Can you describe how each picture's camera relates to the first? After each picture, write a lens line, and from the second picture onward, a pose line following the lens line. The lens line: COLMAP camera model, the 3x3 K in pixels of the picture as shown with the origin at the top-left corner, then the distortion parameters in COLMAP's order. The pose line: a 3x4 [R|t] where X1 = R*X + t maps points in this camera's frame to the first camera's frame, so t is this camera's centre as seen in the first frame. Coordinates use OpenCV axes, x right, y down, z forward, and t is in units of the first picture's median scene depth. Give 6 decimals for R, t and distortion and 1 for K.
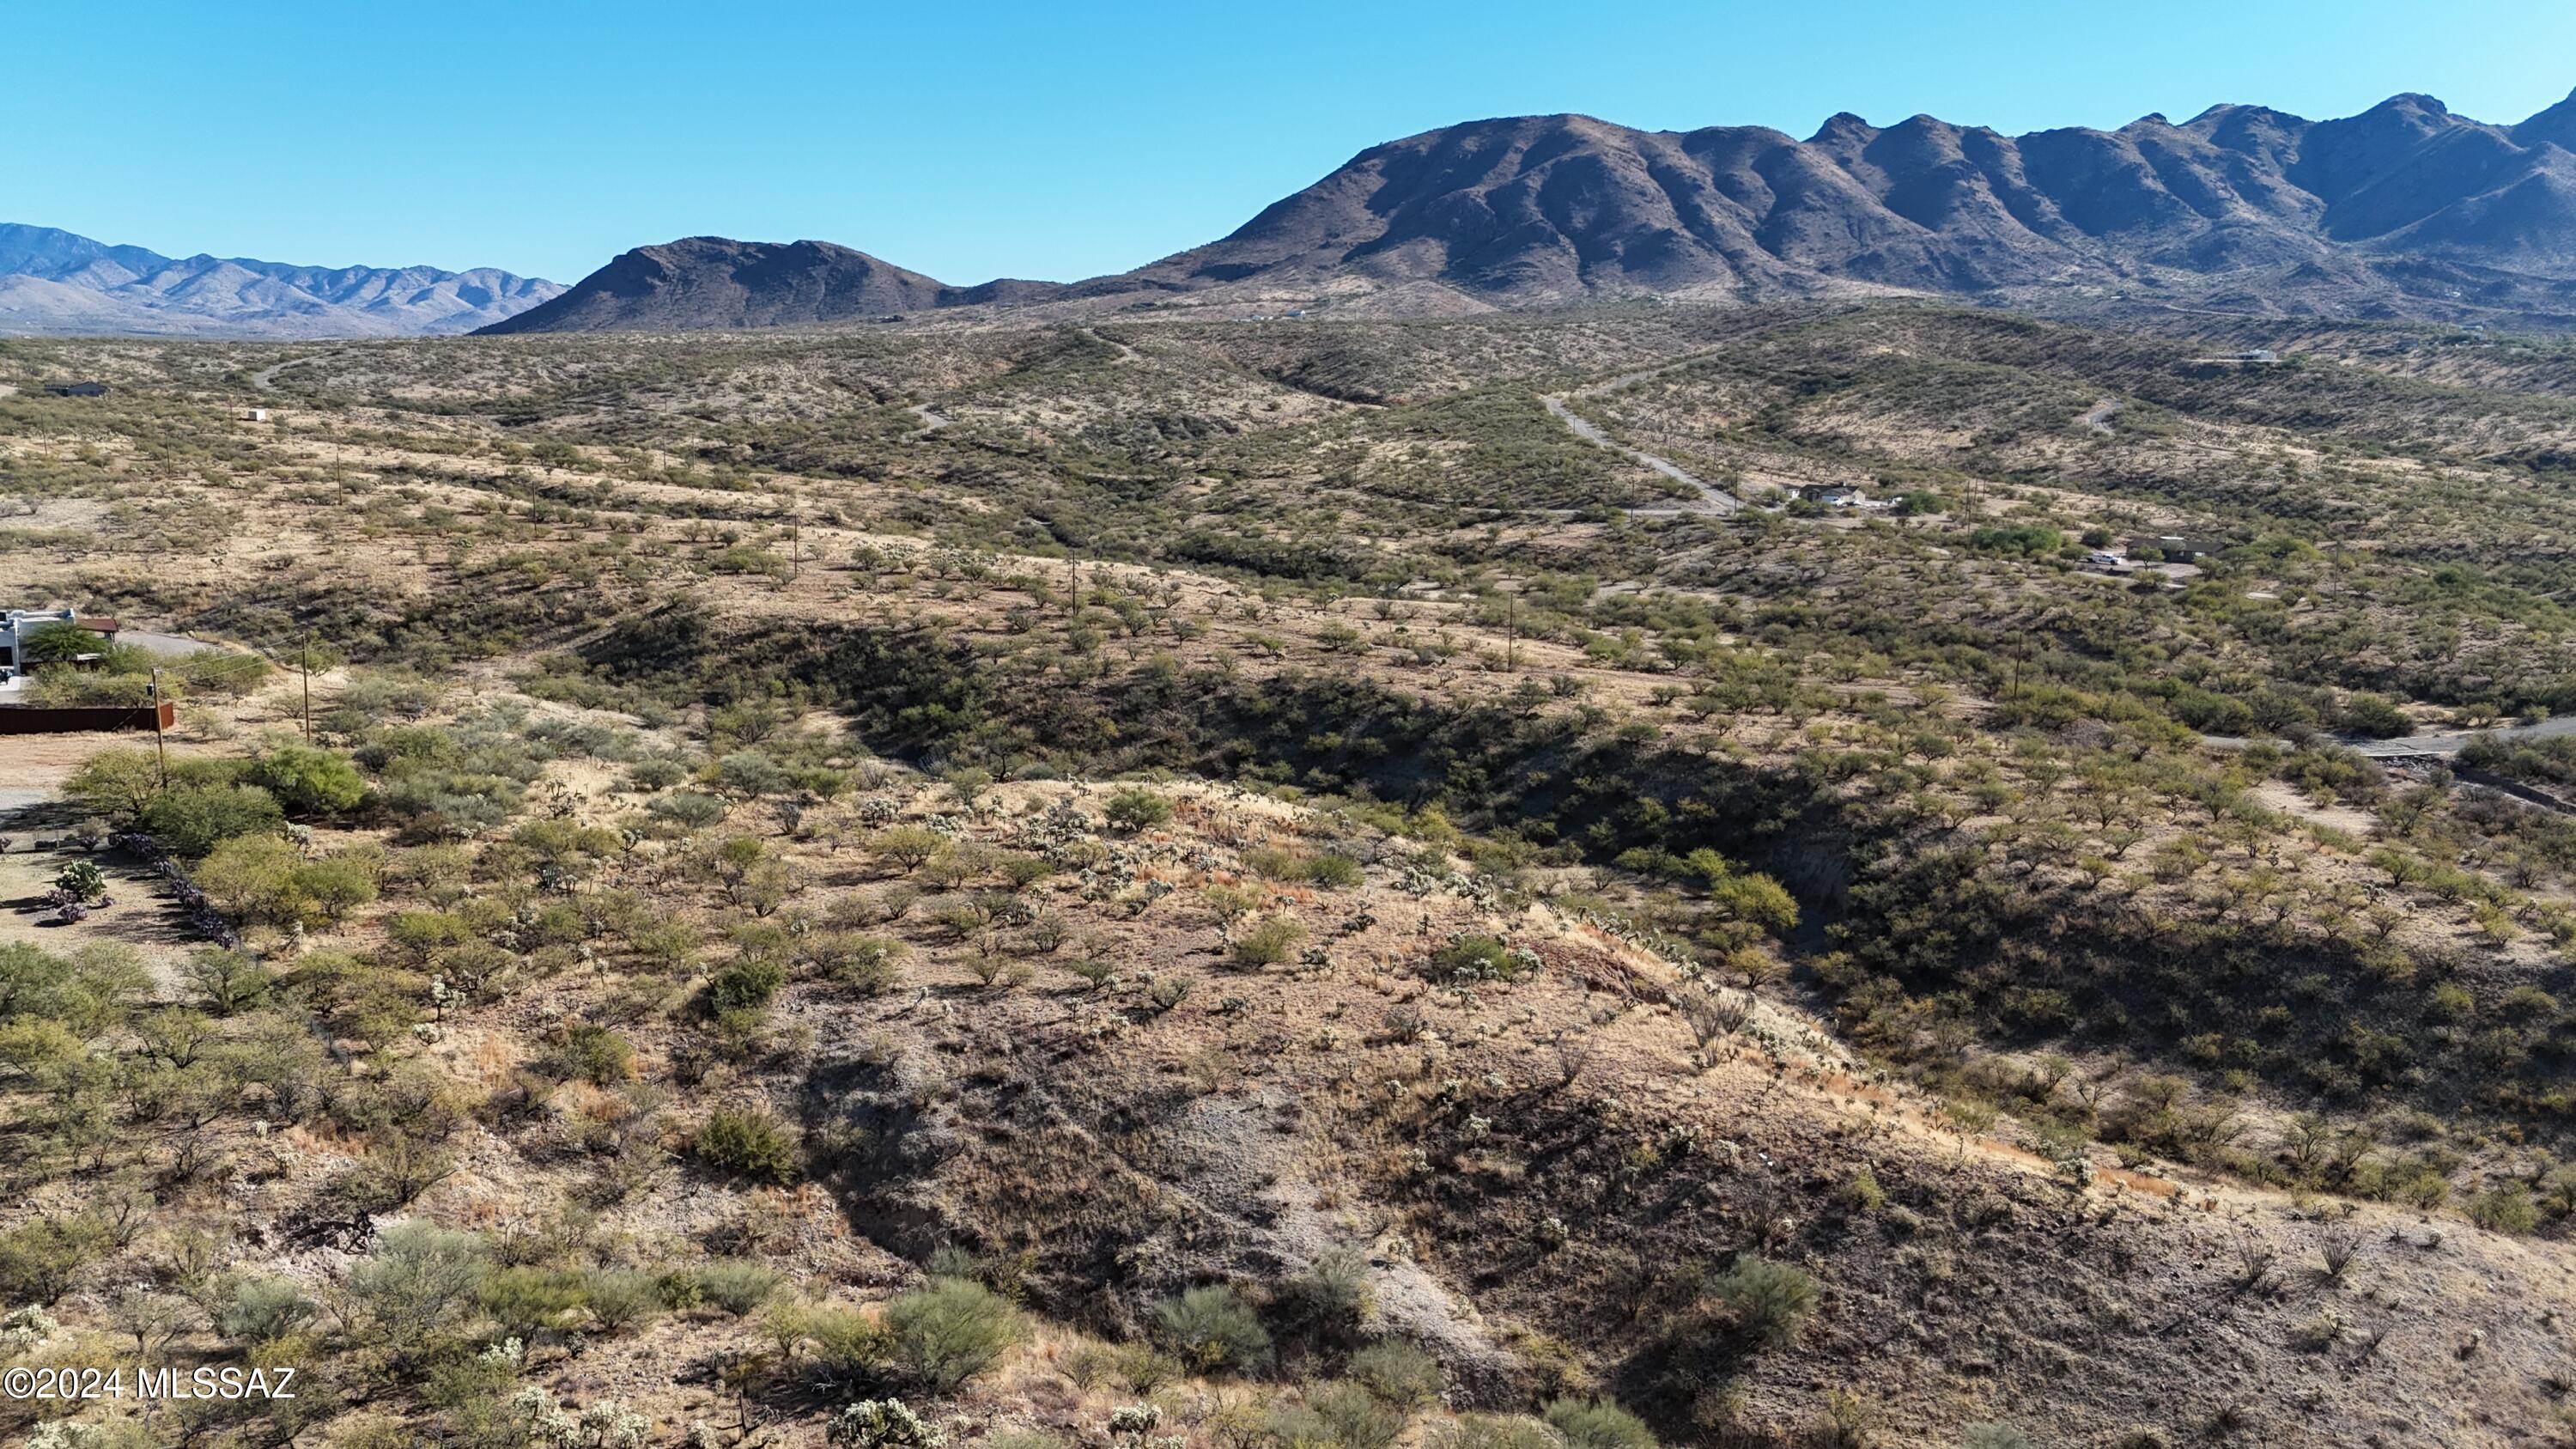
lens RADIAL K [[1934.5, 0, 1253.7], [0, 1934.5, 722.8], [0, 0, 1]] dist [-0.006039, 0.006615]
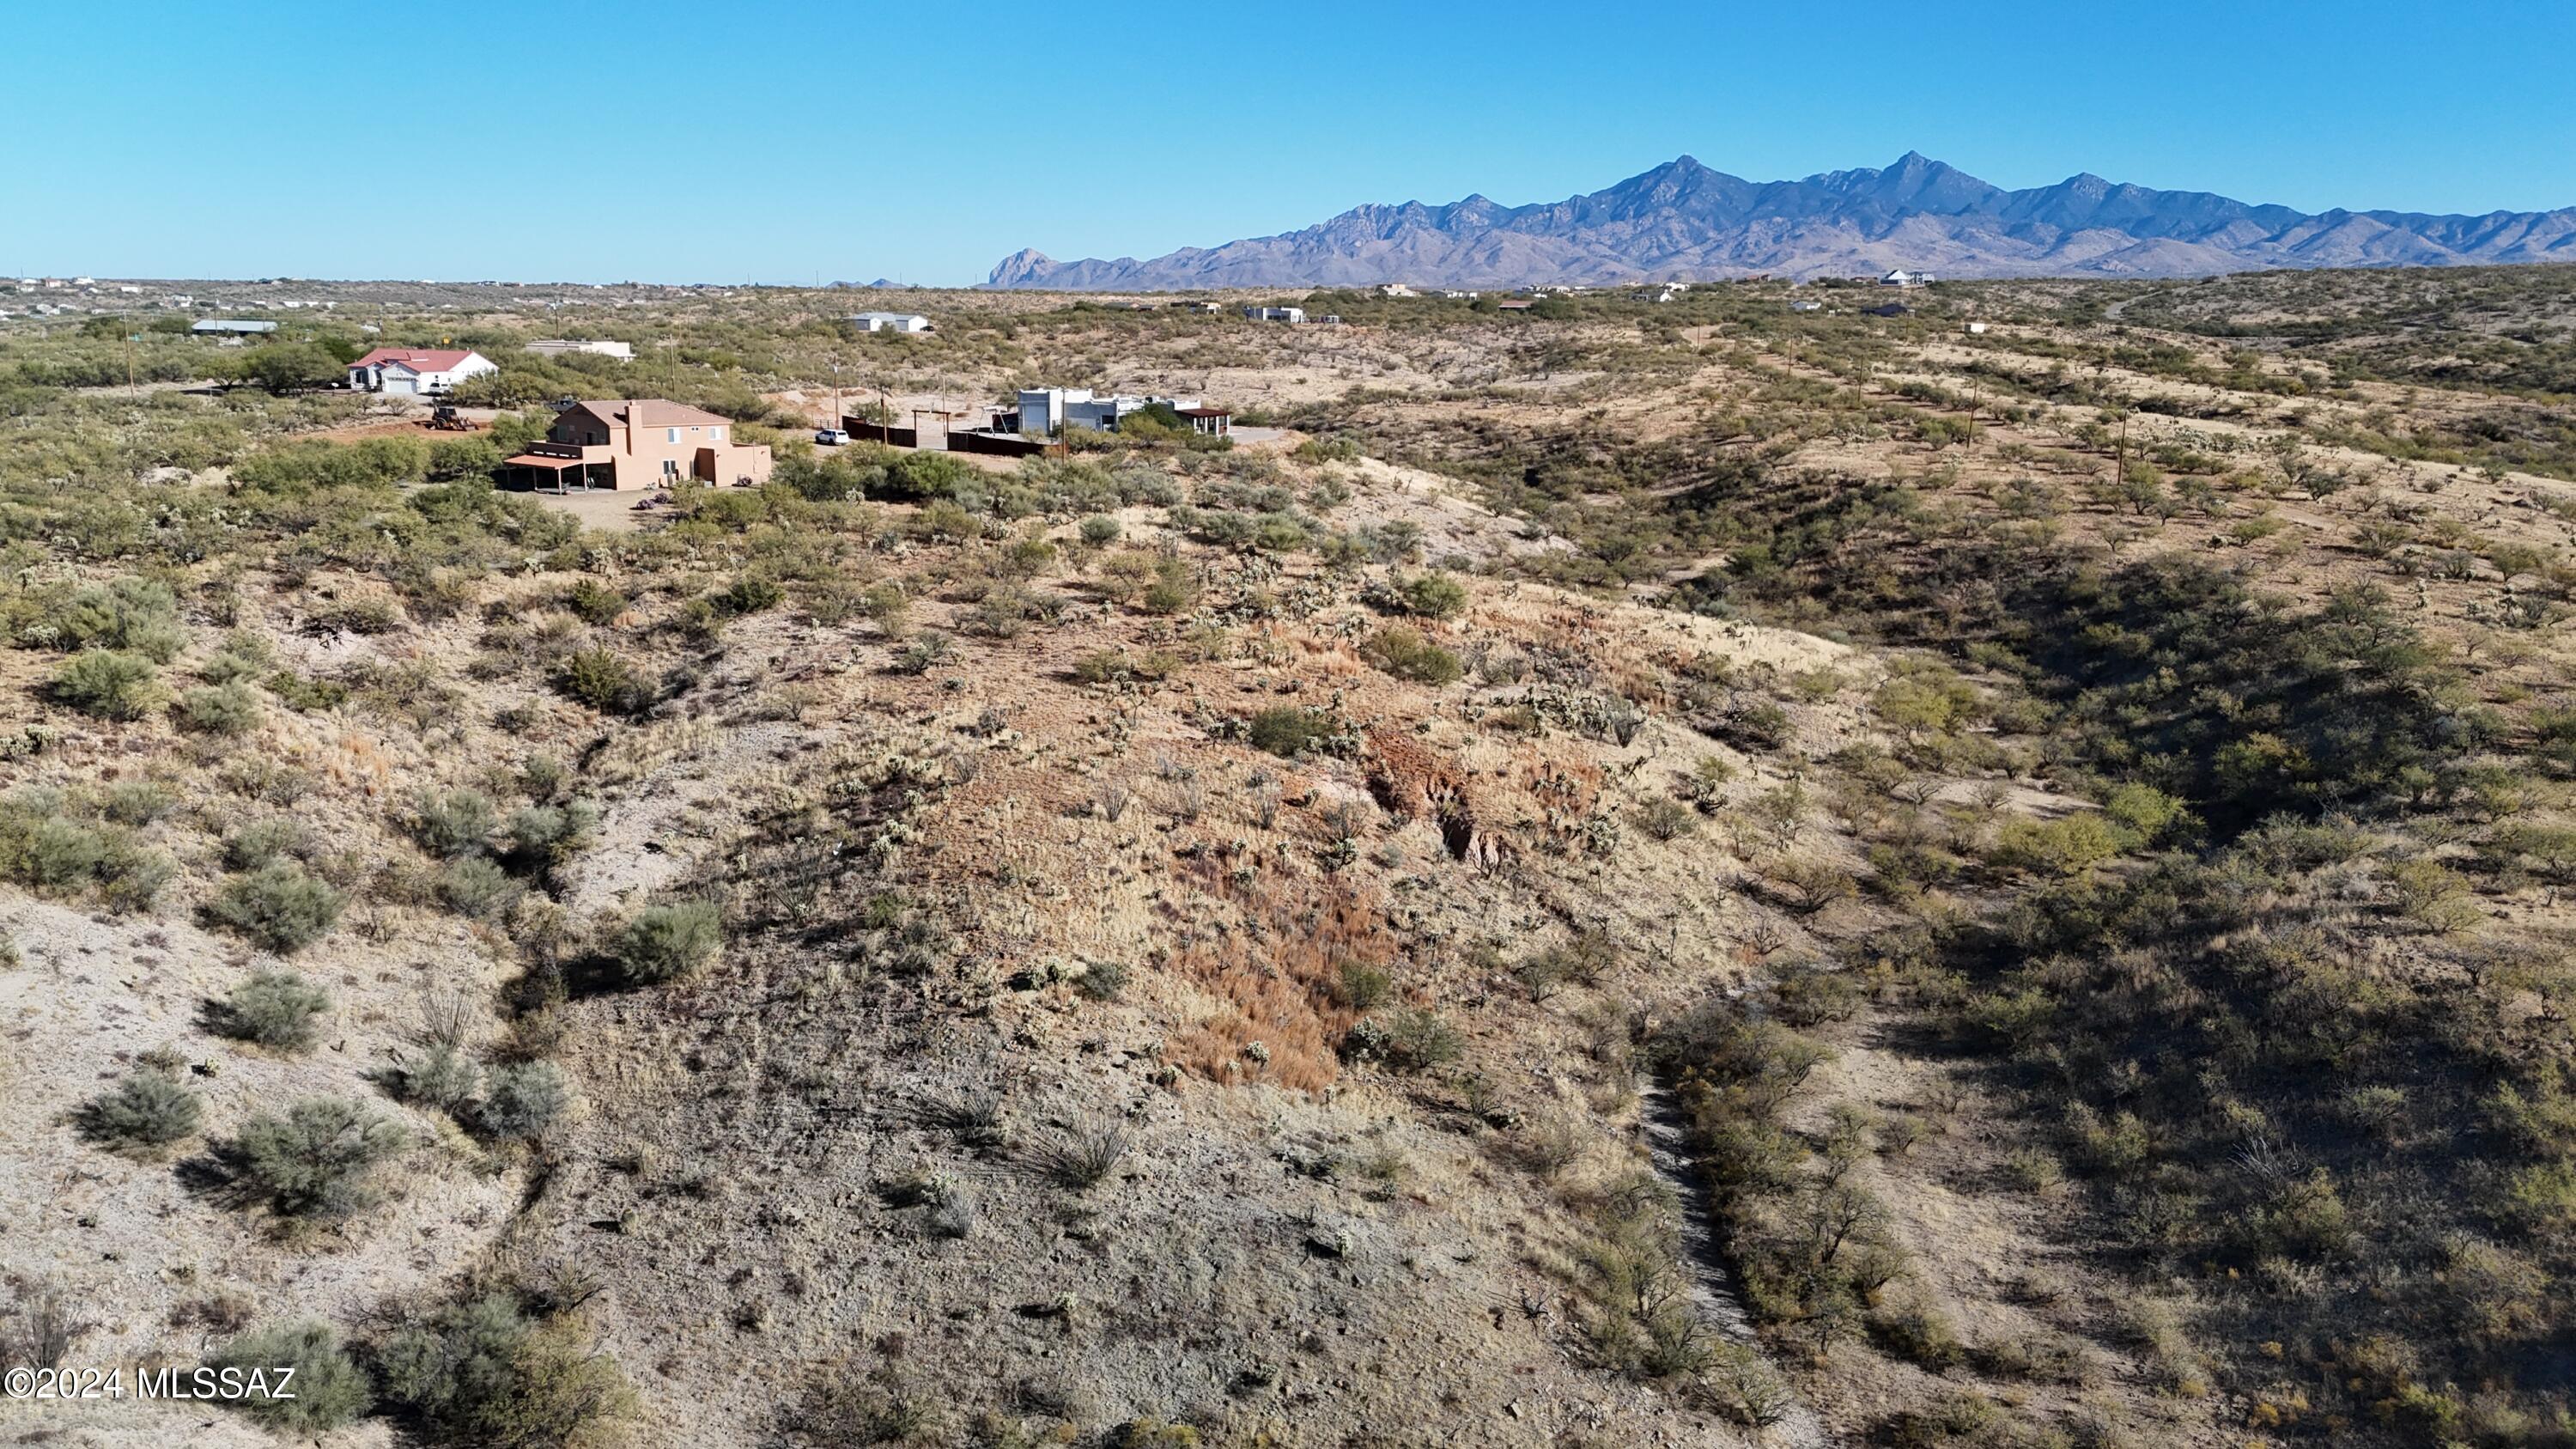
lens RADIAL K [[1882.7, 0, 1282.3], [0, 1882.7, 725.4], [0, 0, 1]] dist [0.077831, -0.073845]
pose [[0.550981, 0.167732, -0.817487, 1.225860], [-0.148215, 0.983688, 0.101937, 0.038351], [0.821250, 0.064999, 0.566854, 0.687971]]
